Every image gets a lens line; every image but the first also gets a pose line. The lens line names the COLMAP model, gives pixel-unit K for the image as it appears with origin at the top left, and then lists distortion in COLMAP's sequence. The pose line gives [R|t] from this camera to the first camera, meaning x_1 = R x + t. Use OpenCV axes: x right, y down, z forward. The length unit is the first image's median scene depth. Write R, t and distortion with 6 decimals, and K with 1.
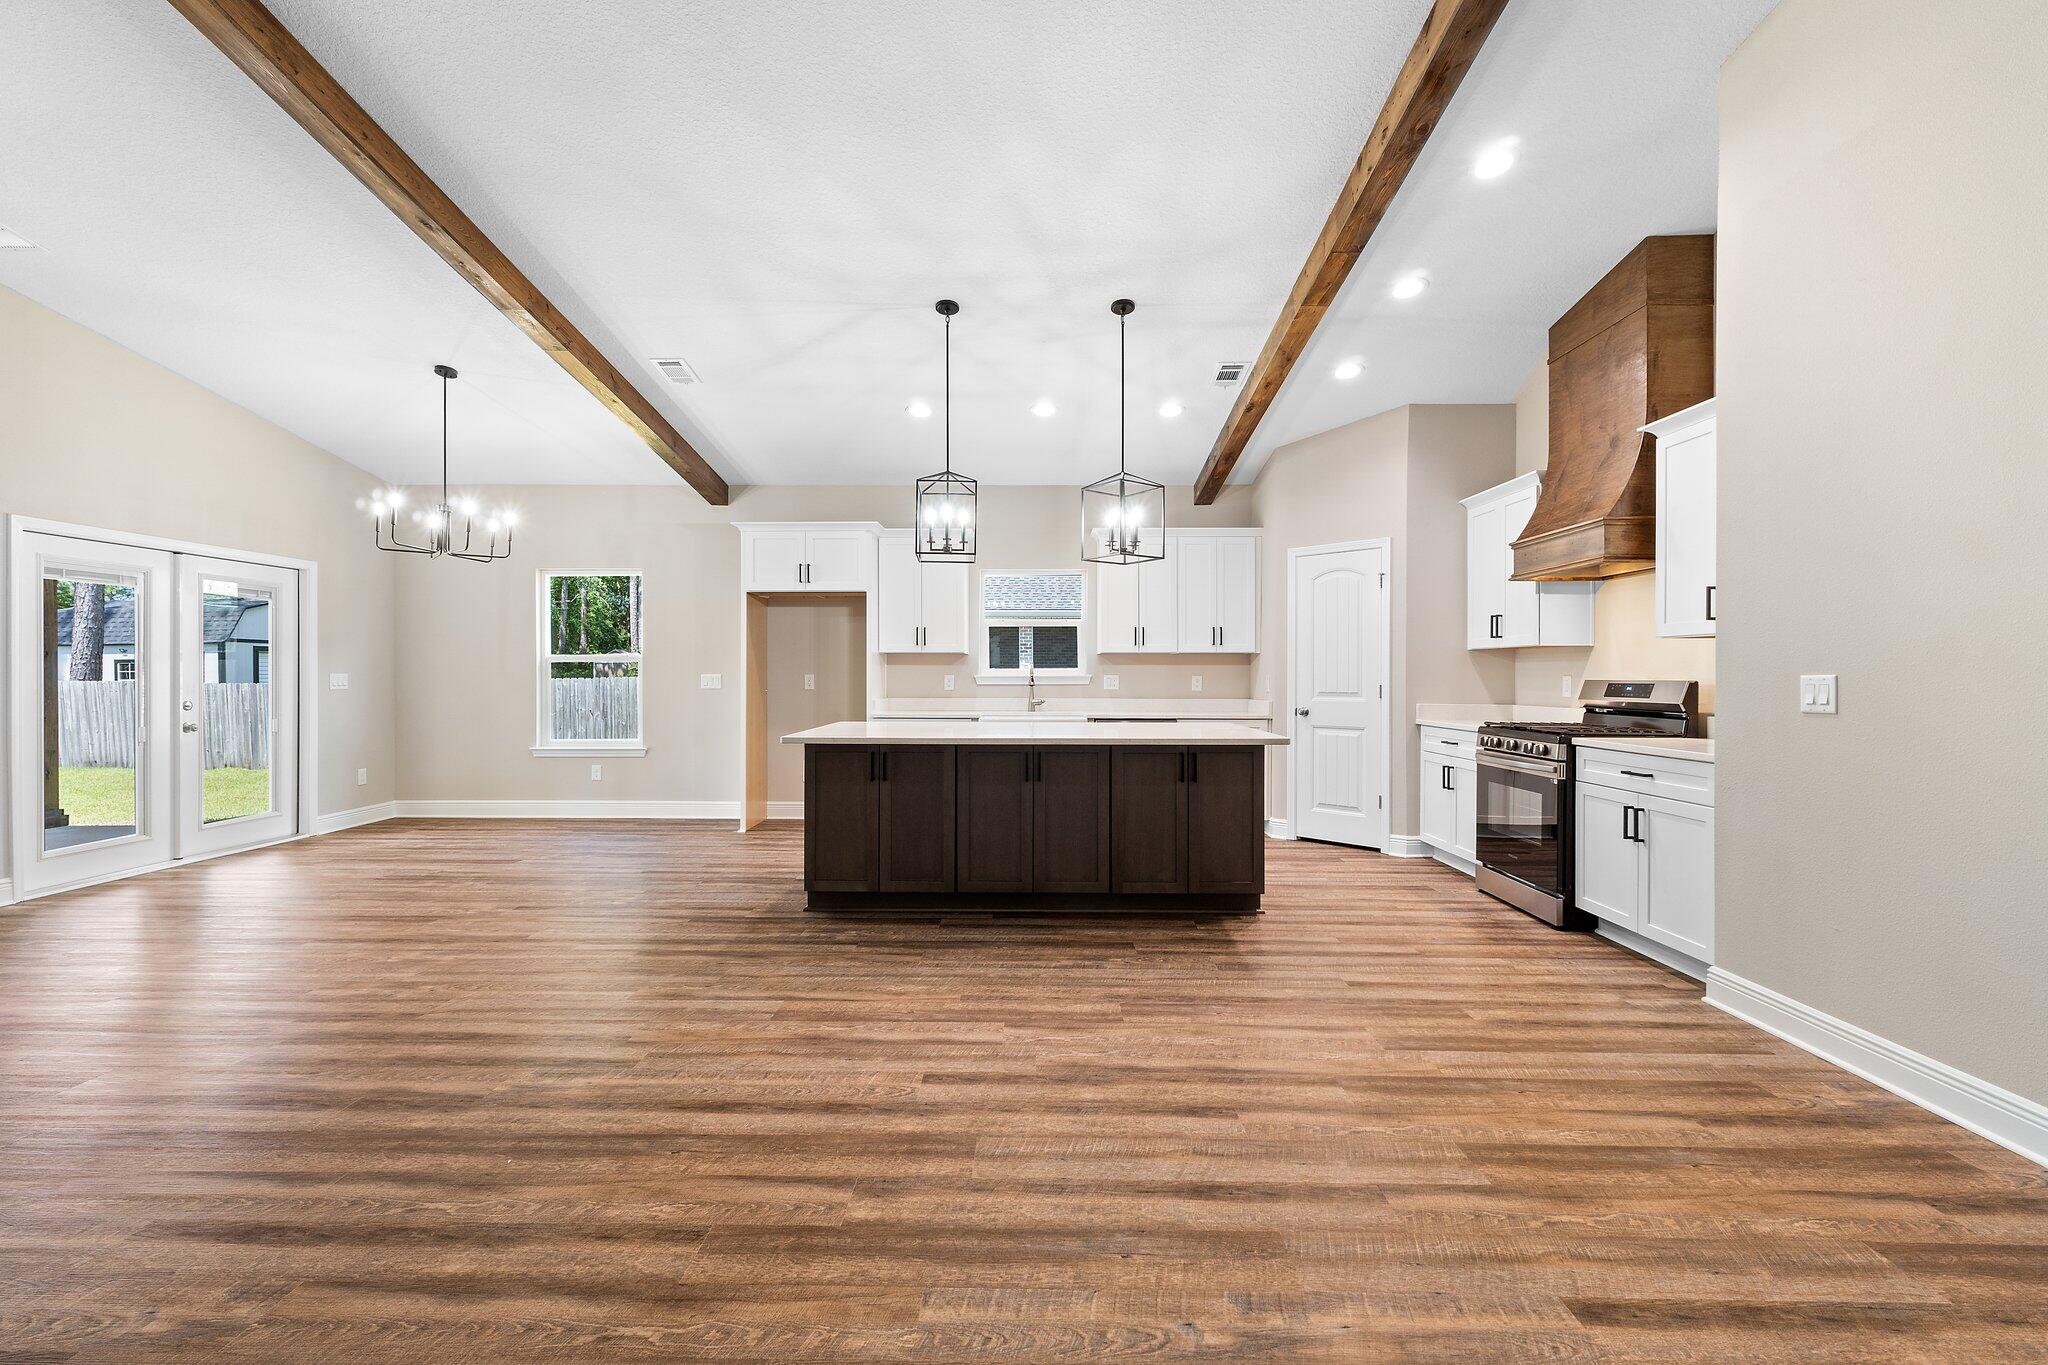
lens RADIAL K [[855.7, 0, 1020.4], [0, 855.7, 677.3], [0, 0, 1]] dist [0.004132, 0.000604]
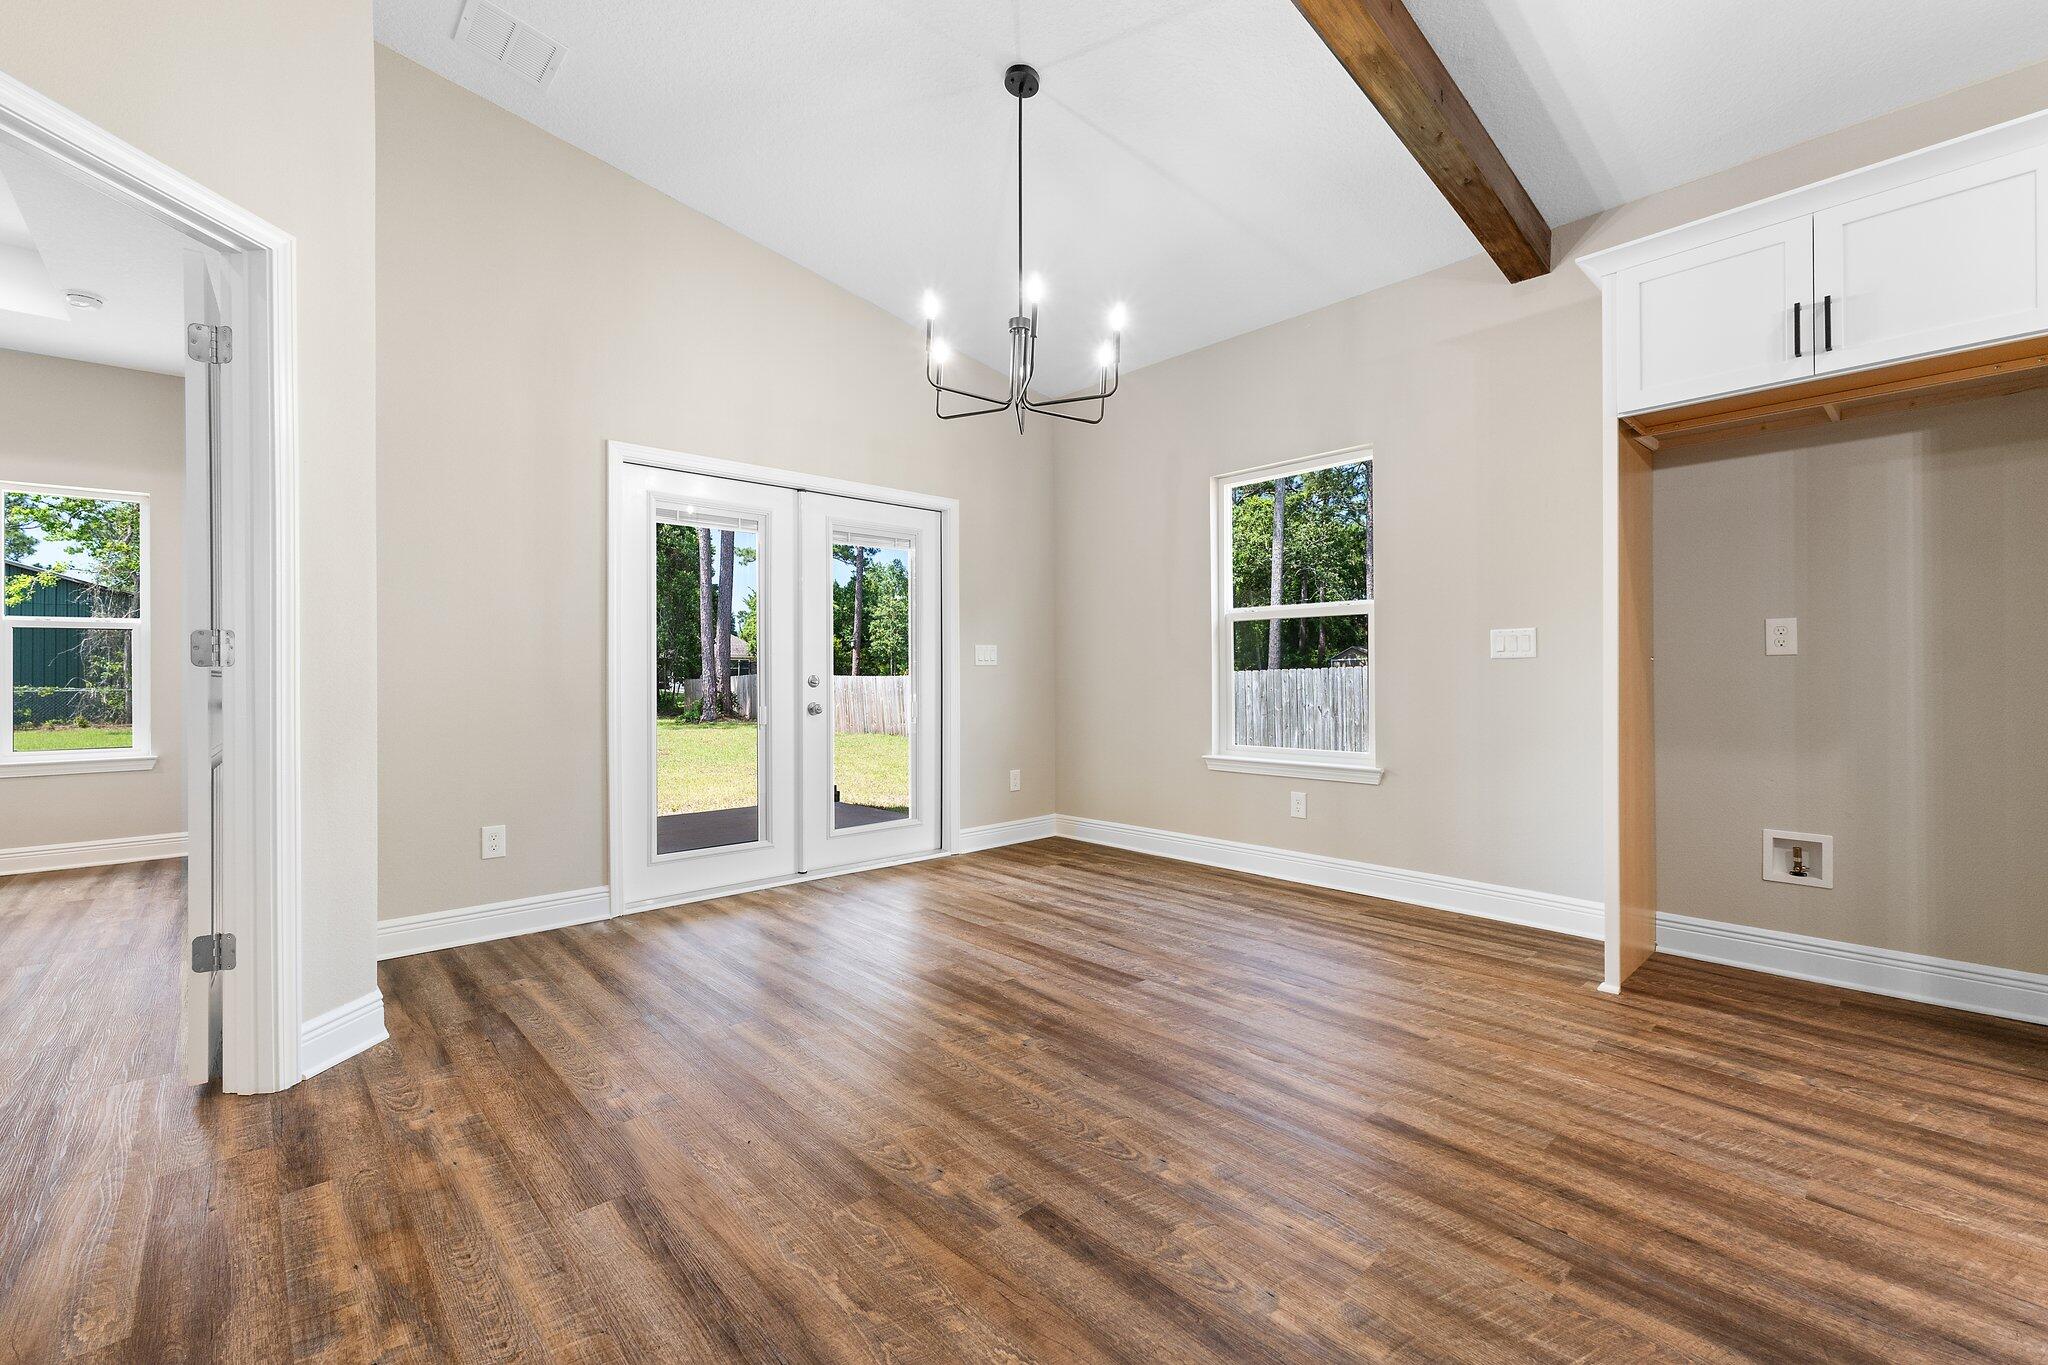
lens RADIAL K [[855.7, 0, 1020.4], [0, 855.7, 677.3], [0, 0, 1]] dist [0.004132, 0.000604]
pose [[0.686506, -0.004729, -0.727108, -0.316108], [0.004205, 0.999988, -0.002534, 0.038868], [0.727112, -0.001318, 0.686518, 0.730534]]
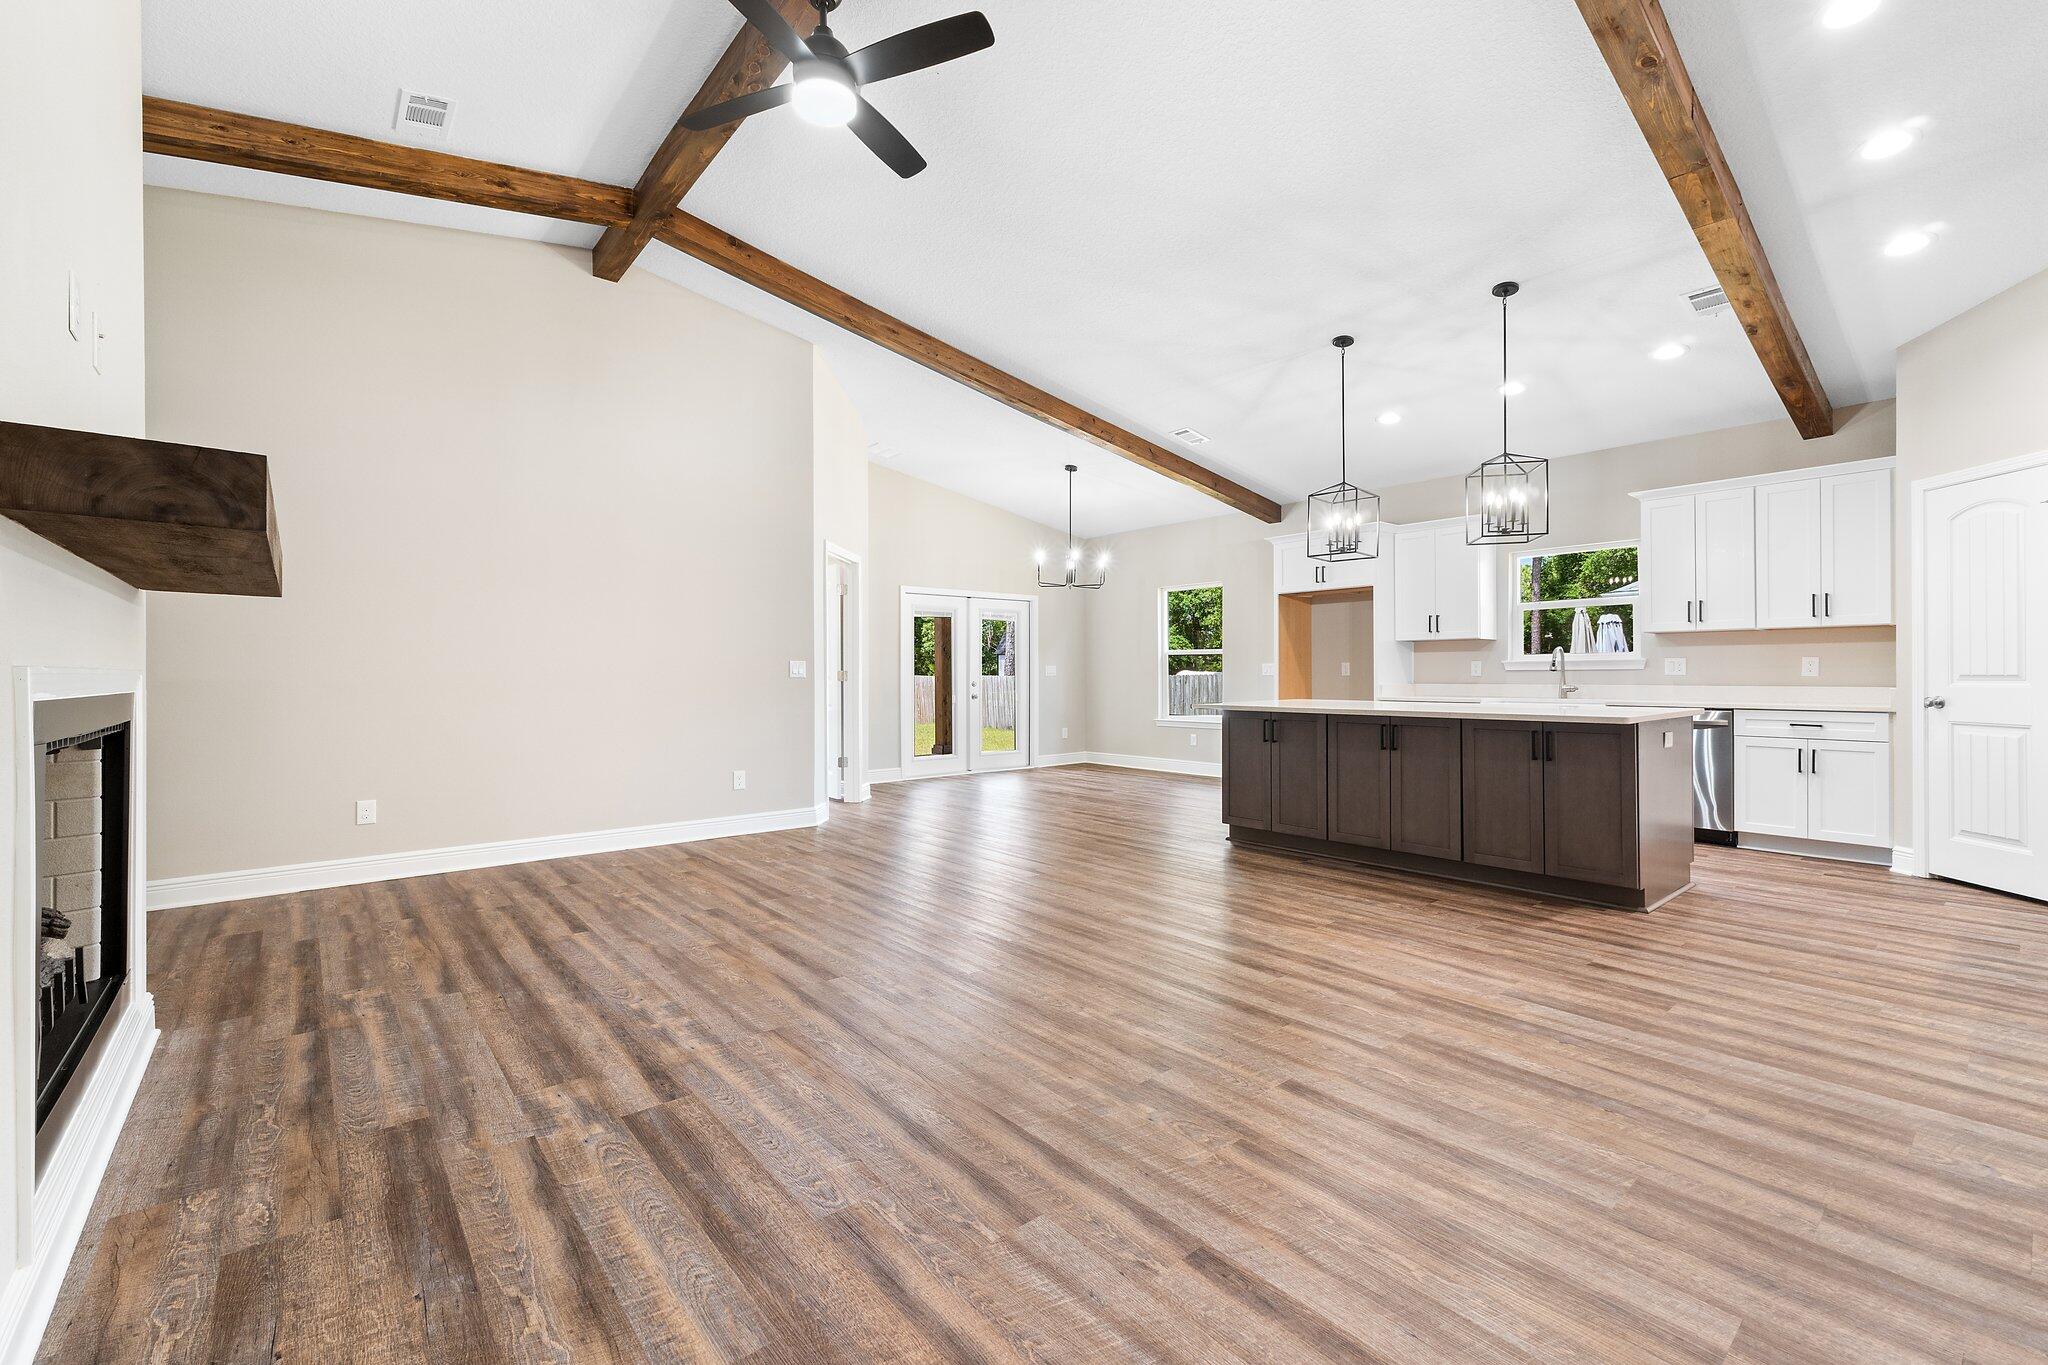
lens RADIAL K [[859.7, 0, 1022.4], [0, 859.7, 671.0], [0, 0, 1]] dist [0.004215, 0.000392]
pose [[0.655616, -0.006897, -0.755063, 0.522676], [0.002587, 0.999973, -0.006888, 0.023038], [0.755090, 0.002562, 0.655616, -0.095855]]
